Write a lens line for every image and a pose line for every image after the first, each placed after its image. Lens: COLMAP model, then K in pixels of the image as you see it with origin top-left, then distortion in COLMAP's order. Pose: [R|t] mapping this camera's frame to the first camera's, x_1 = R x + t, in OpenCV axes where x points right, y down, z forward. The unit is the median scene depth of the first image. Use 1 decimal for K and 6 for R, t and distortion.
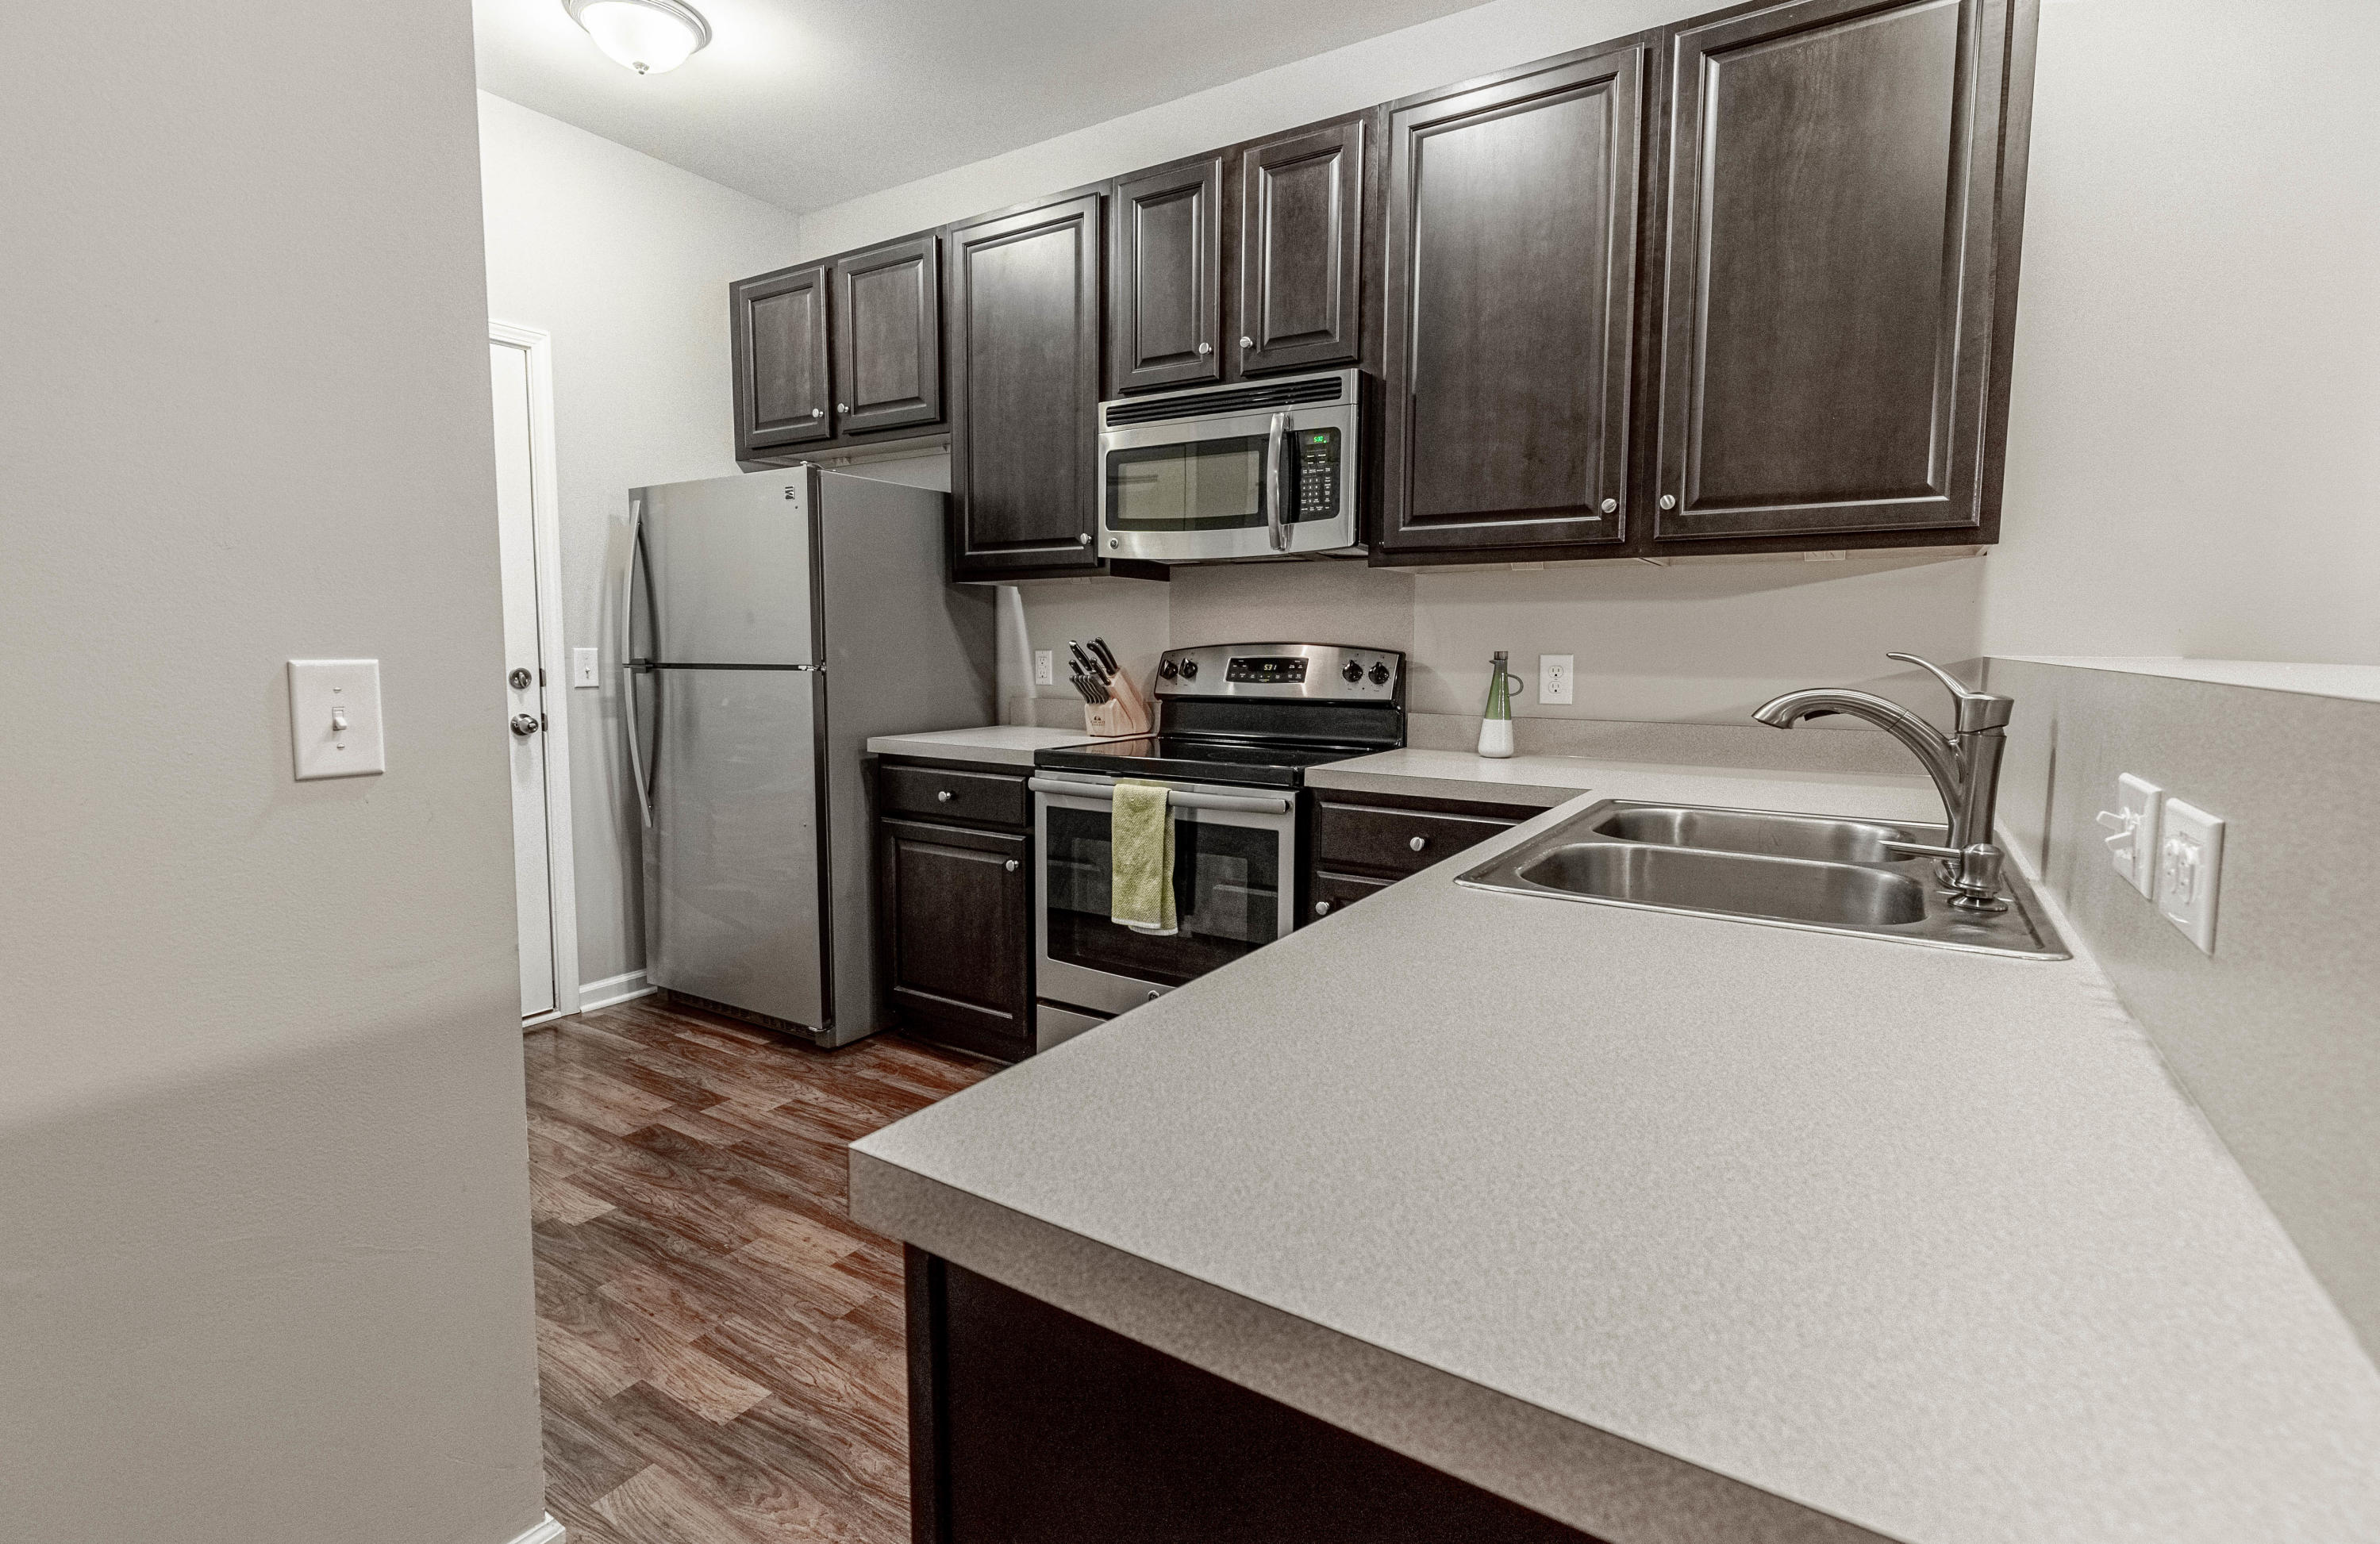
lens RADIAL K [[1126.7, 0, 1160.1], [0, 1126.7, 713.0], [0, 0, 1]] dist [0.000713, -0.000033]
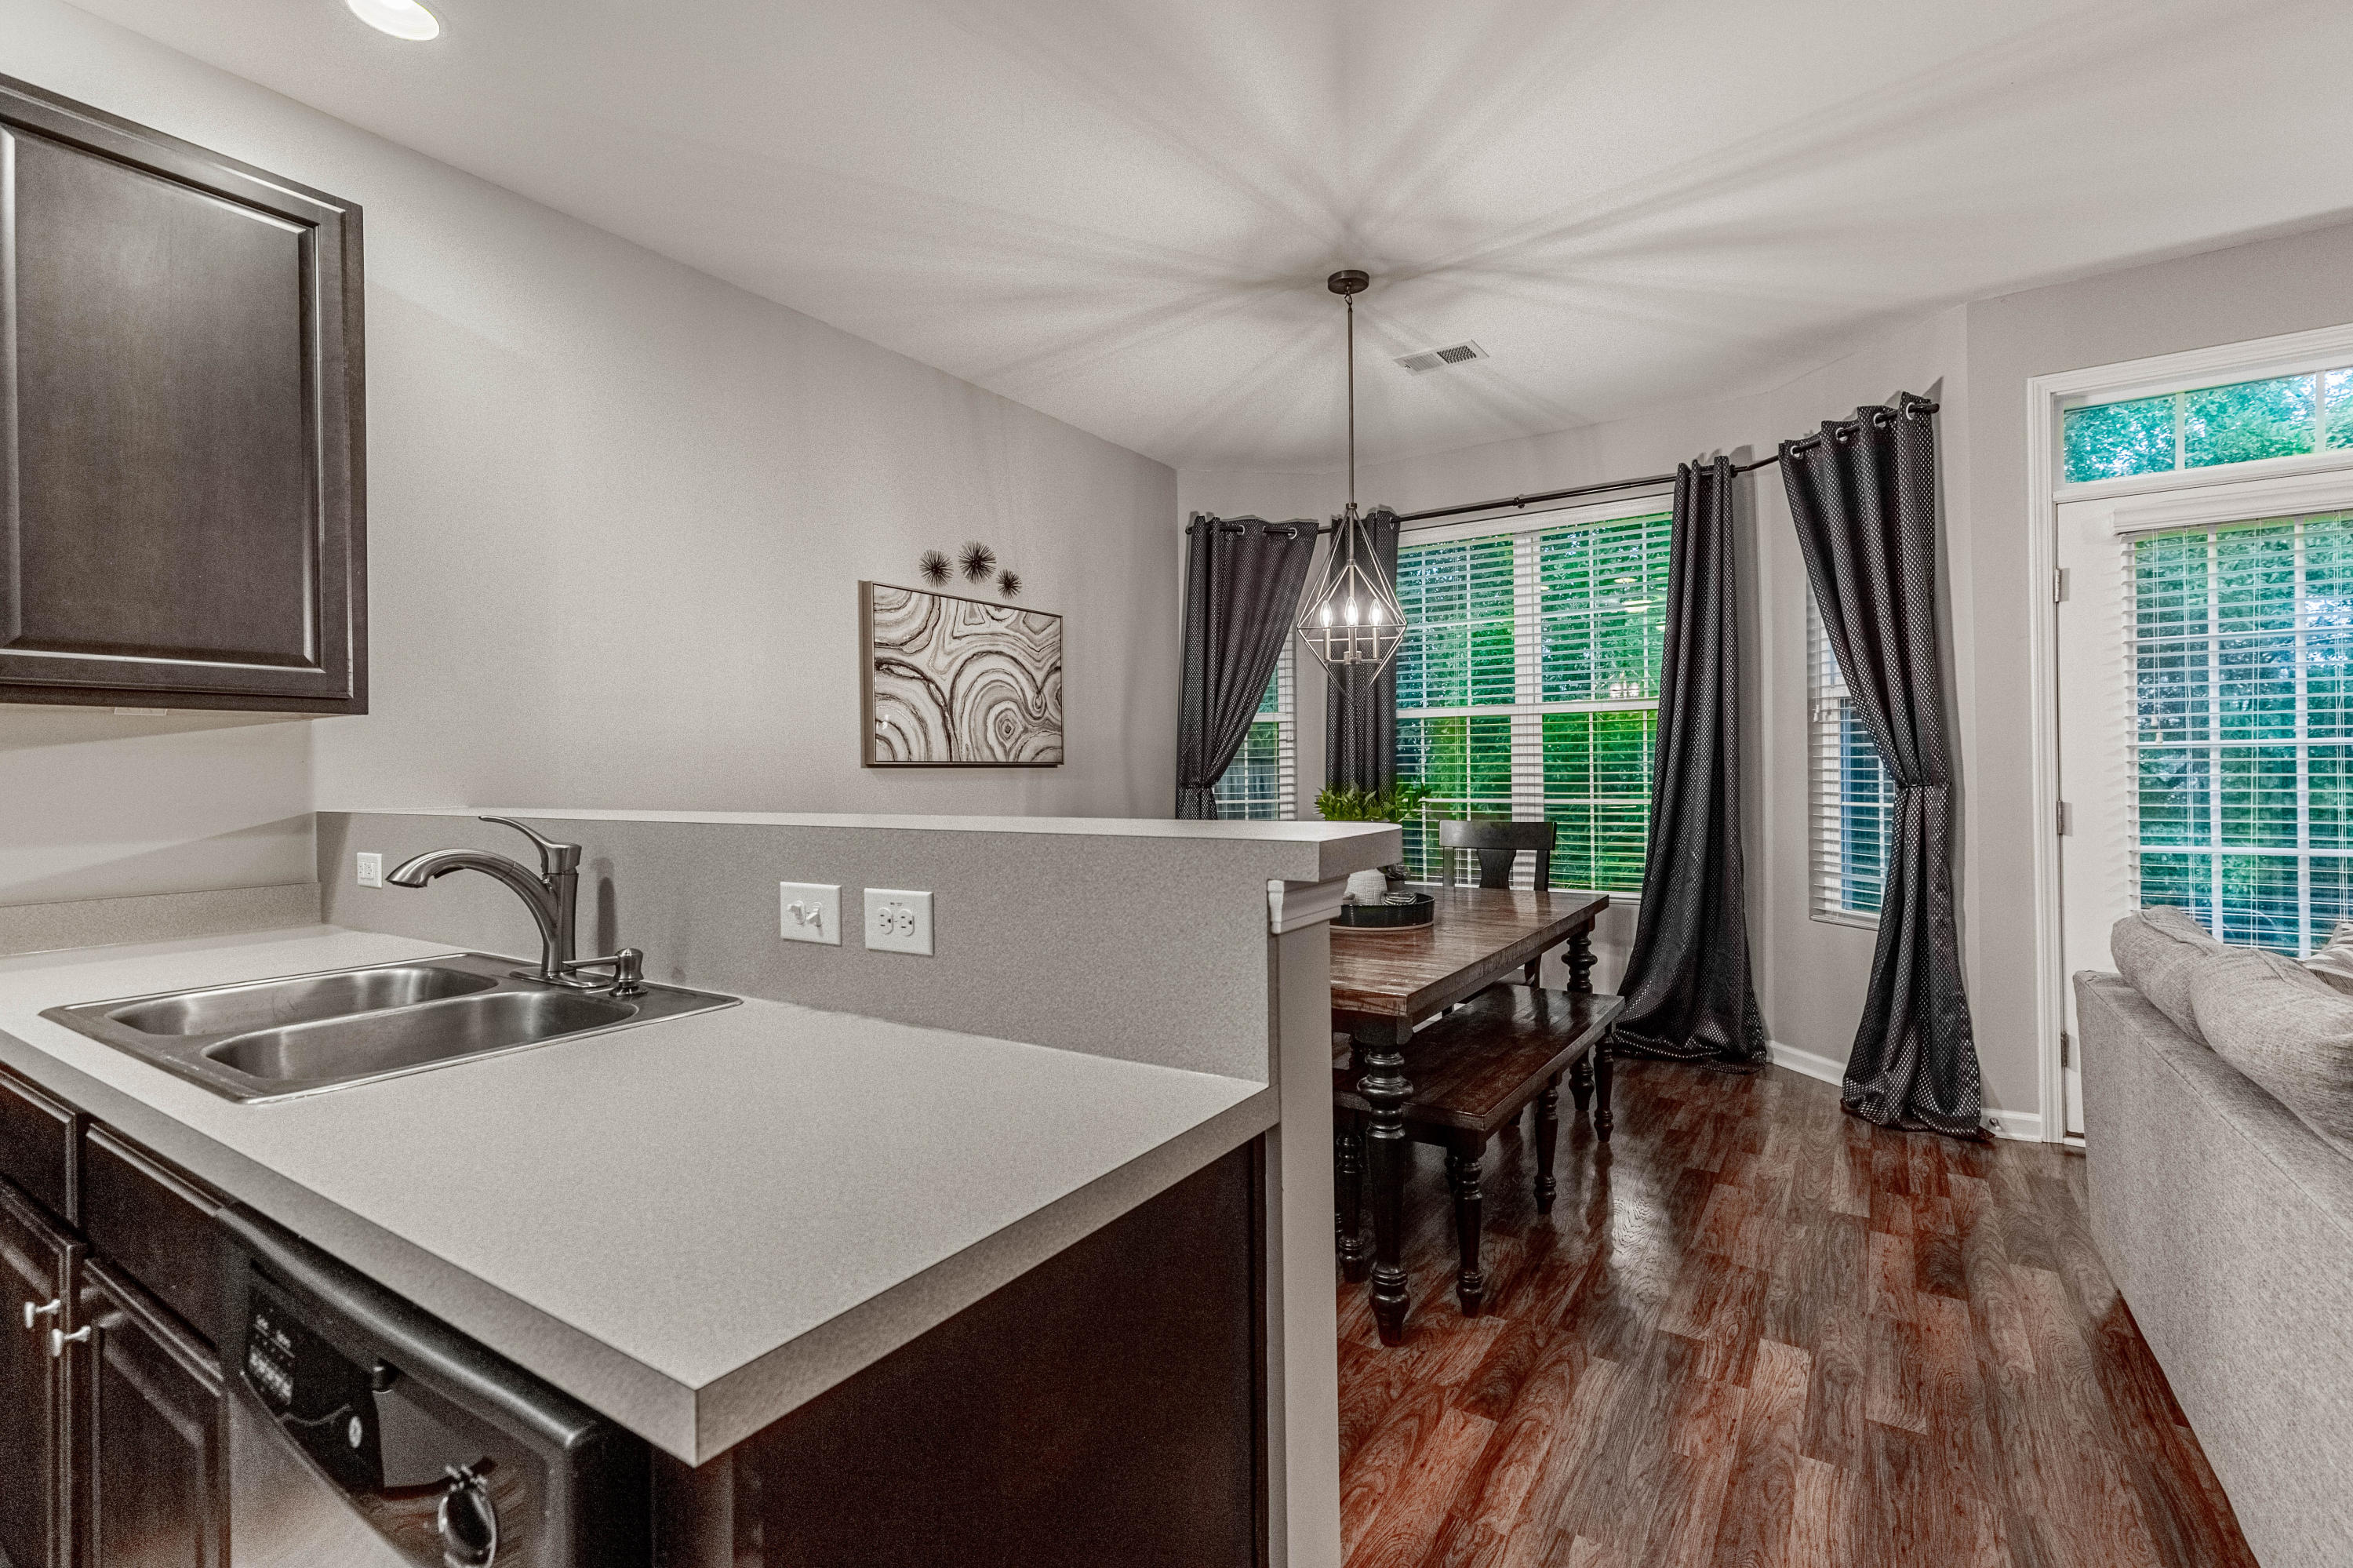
lens RADIAL K [[1055.7, 0, 1184.7], [0, 1055.7, 775.3], [0, 0, 1]] dist [-0.003636, -0.000773]
pose [[-0.011332, -0.008778, 0.999897, -0.271510], [0.069531, 0.997534, 0.009545, -0.028966], [-0.997515, 0.069632, -0.010694, 0.125831]]
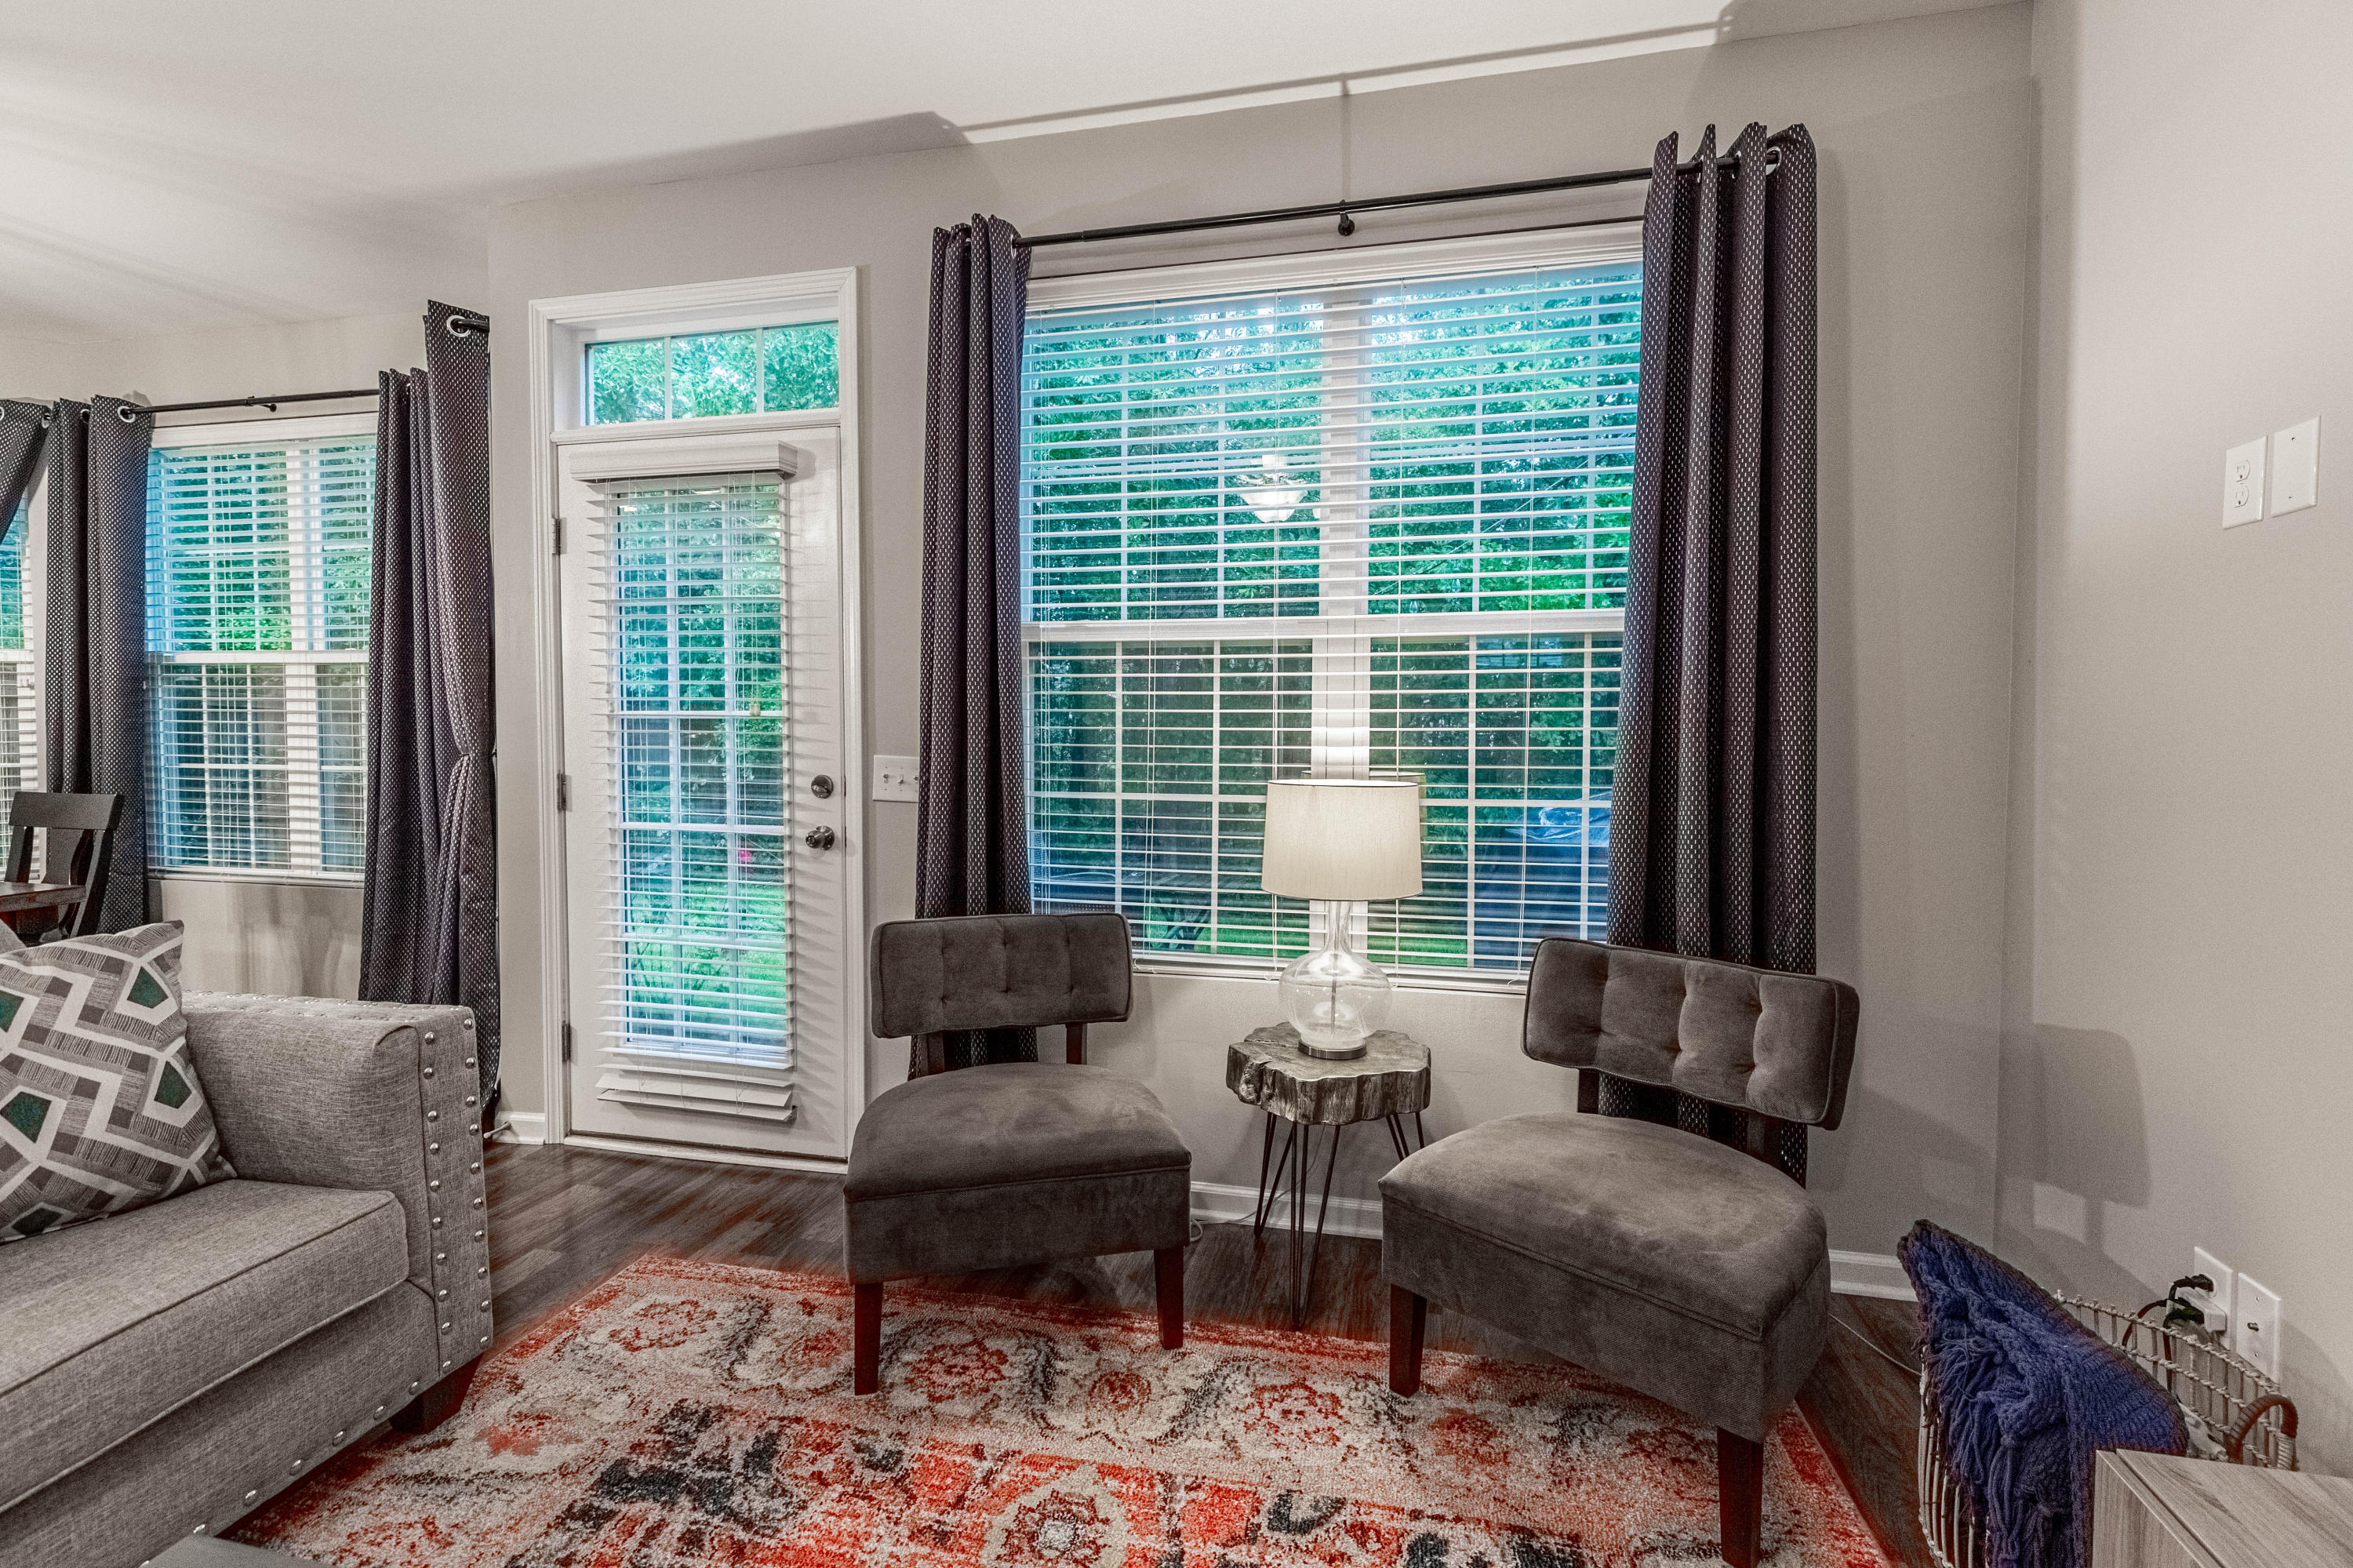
lens RADIAL K [[1055.7, 0, 1180.3], [0, 1055.7, 780.3], [0, 0, 1]] dist [-0.003636, -0.000773]
pose [[-0.361211, -0.049846, 0.931151, -0.345096], [0.043897, 0.996554, 0.070375, 0.042565], [-0.931450, 0.066295, -0.357778, -1.154551]]
